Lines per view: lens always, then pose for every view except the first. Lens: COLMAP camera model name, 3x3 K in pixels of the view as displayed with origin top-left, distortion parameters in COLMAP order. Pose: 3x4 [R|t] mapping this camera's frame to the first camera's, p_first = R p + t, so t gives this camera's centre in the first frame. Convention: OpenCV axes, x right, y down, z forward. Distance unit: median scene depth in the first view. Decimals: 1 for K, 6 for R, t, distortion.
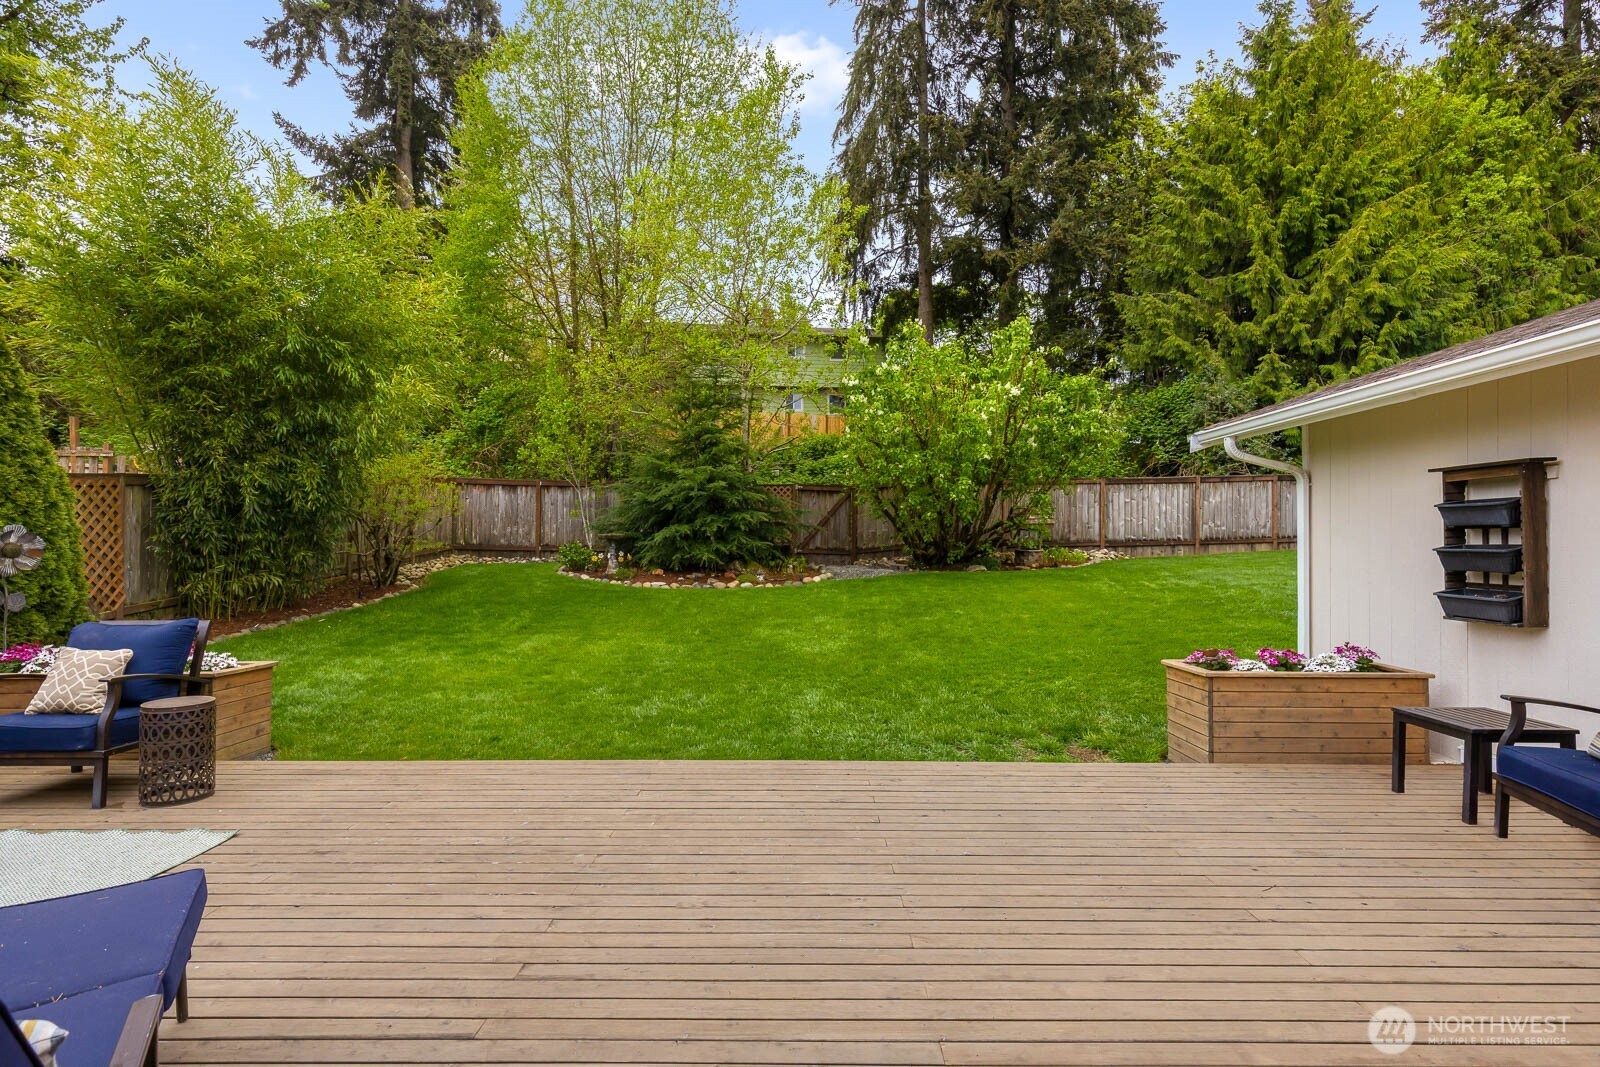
lens RADIAL K [[771.8, 0, 816.0], [0, 771.8, 542.0], [0, 0, 1]] dist [0.010577, -0.006207]
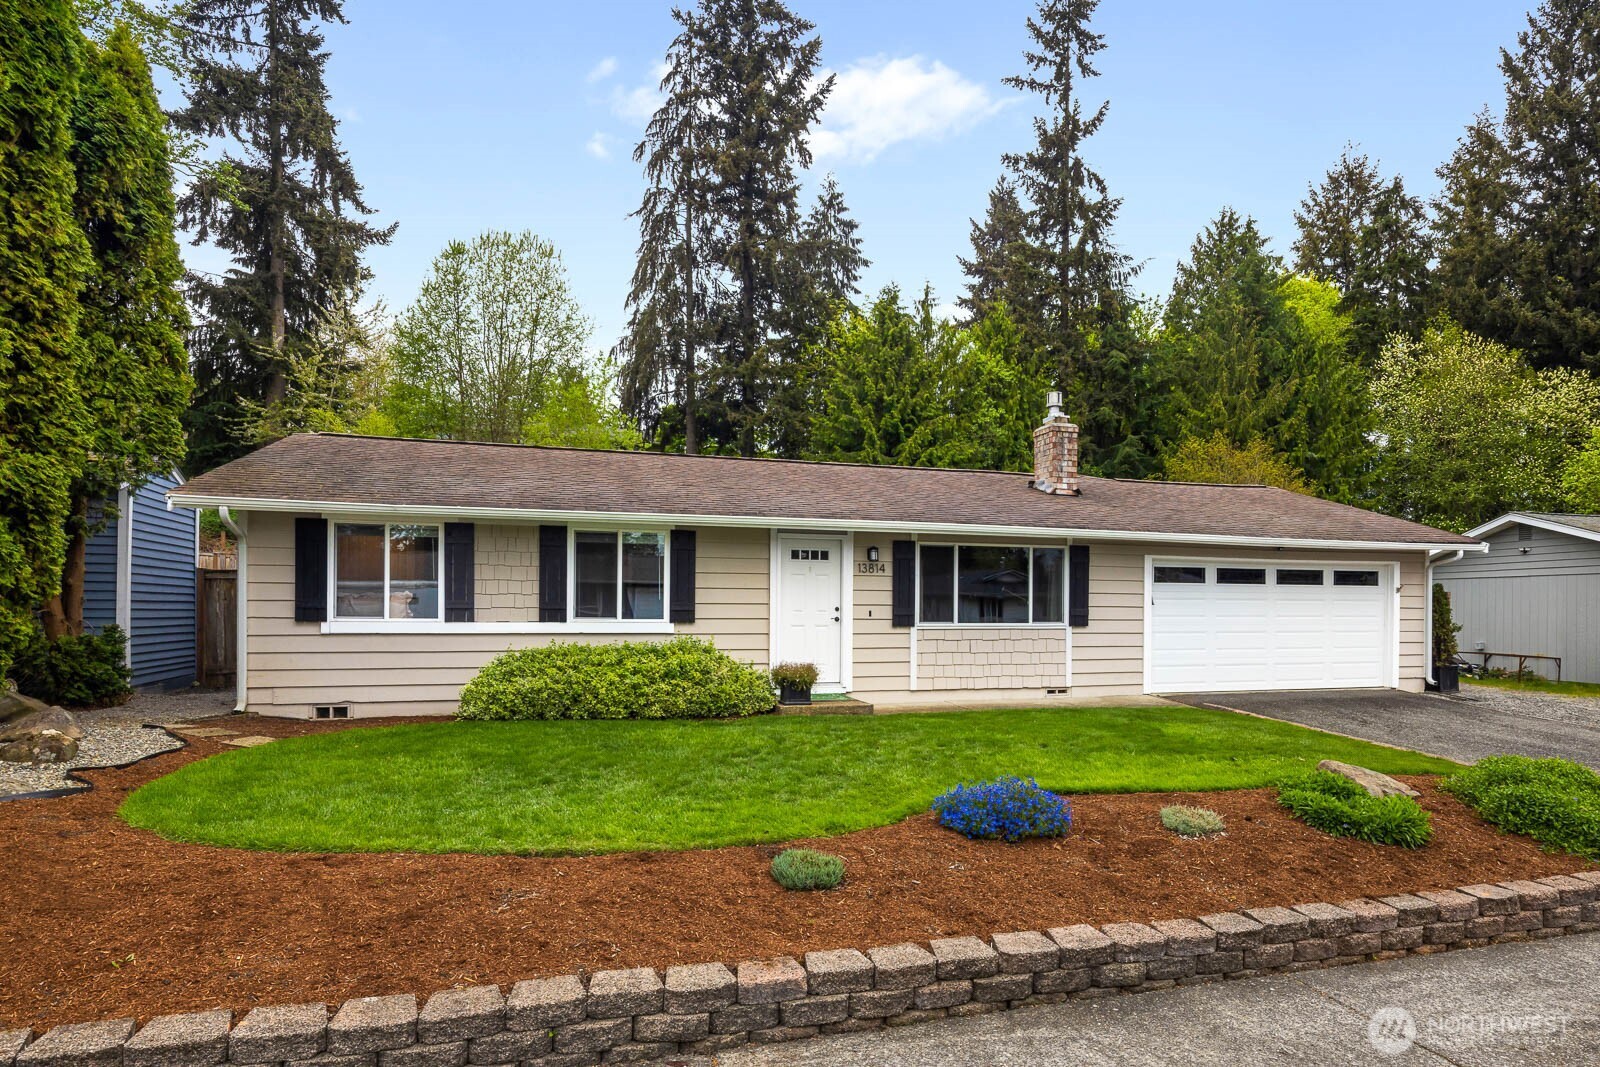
lens RADIAL K [[804.9, 0, 817.0], [0, 804.9, 592.3], [0, 0, 1]] dist [0.012068, -0.007511]
pose [[0.961321, 0.005435, 0.275378, -0.112084], [-0.003124, 0.999956, -0.008833, -0.006651], [-0.275414, 0.007631, 0.961295, -1.291156]]
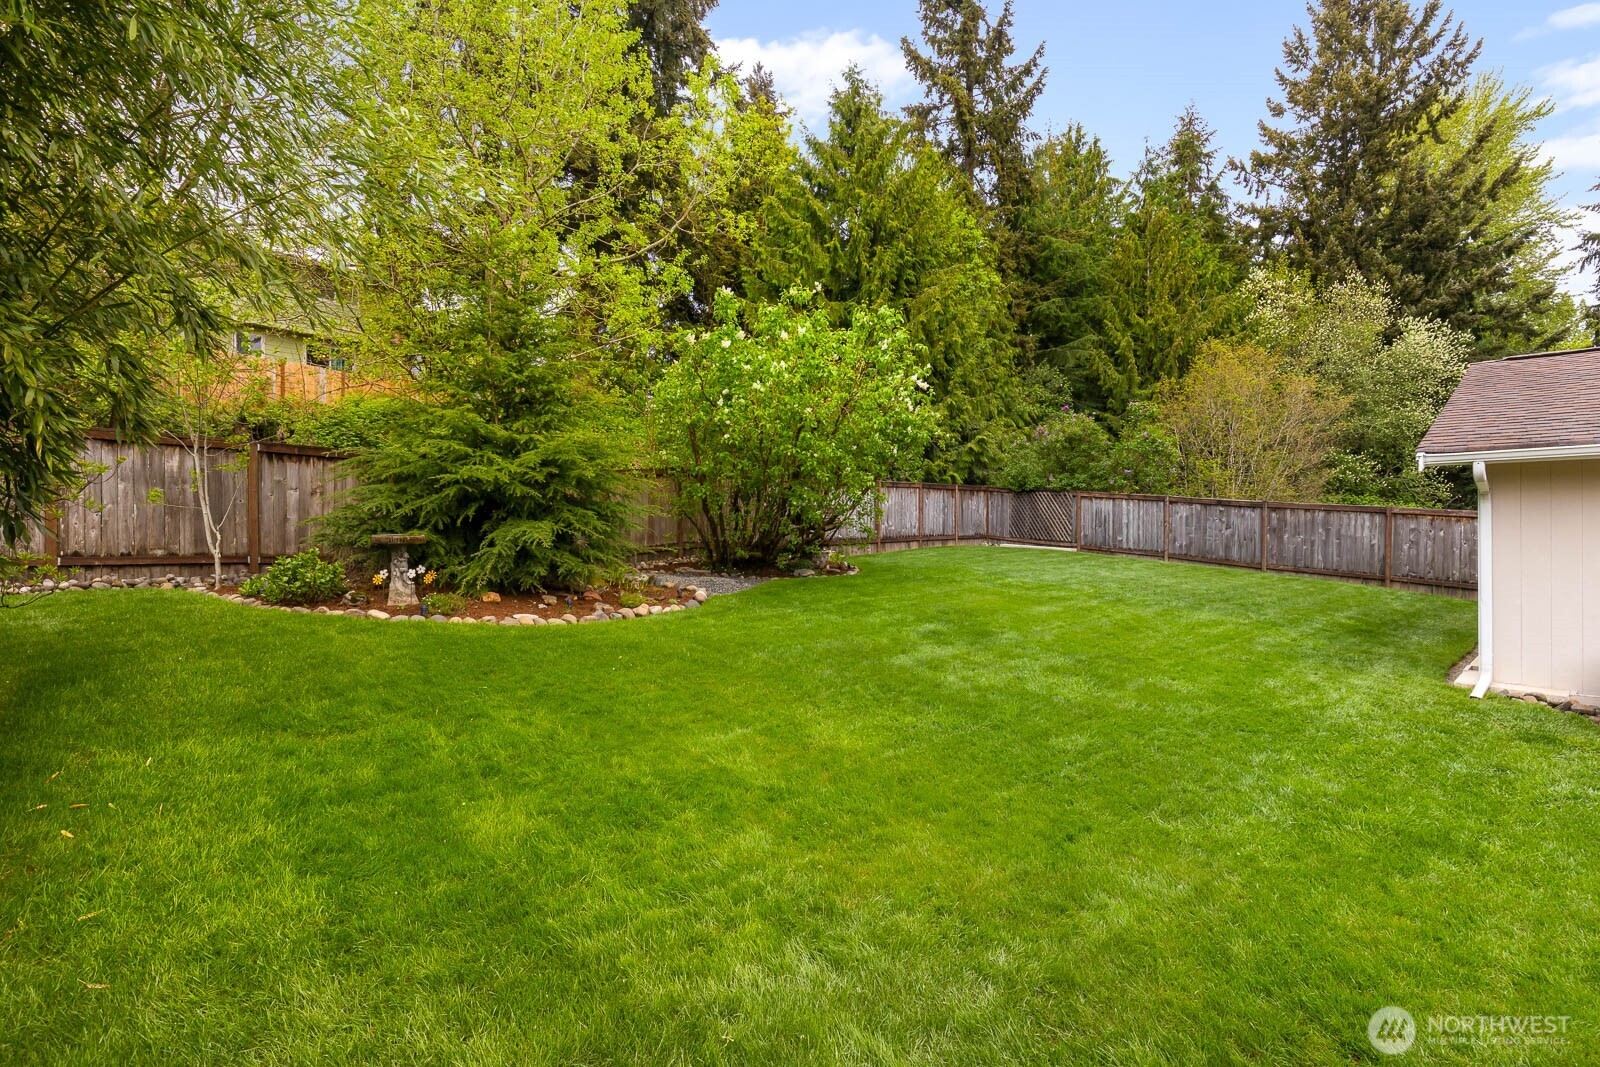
lens RADIAL K [[761.7, 0, 804.1], [0, 761.7, 540.0], [0, 0, 1]] dist [-0.000065, -0.001189]
pose [[0.724058, -0.004756, 0.689723, -0.465628], [0.000930, 0.999982, 0.005920, -0.010645], [-0.689738, -0.003645, 0.724050, 0.408939]]
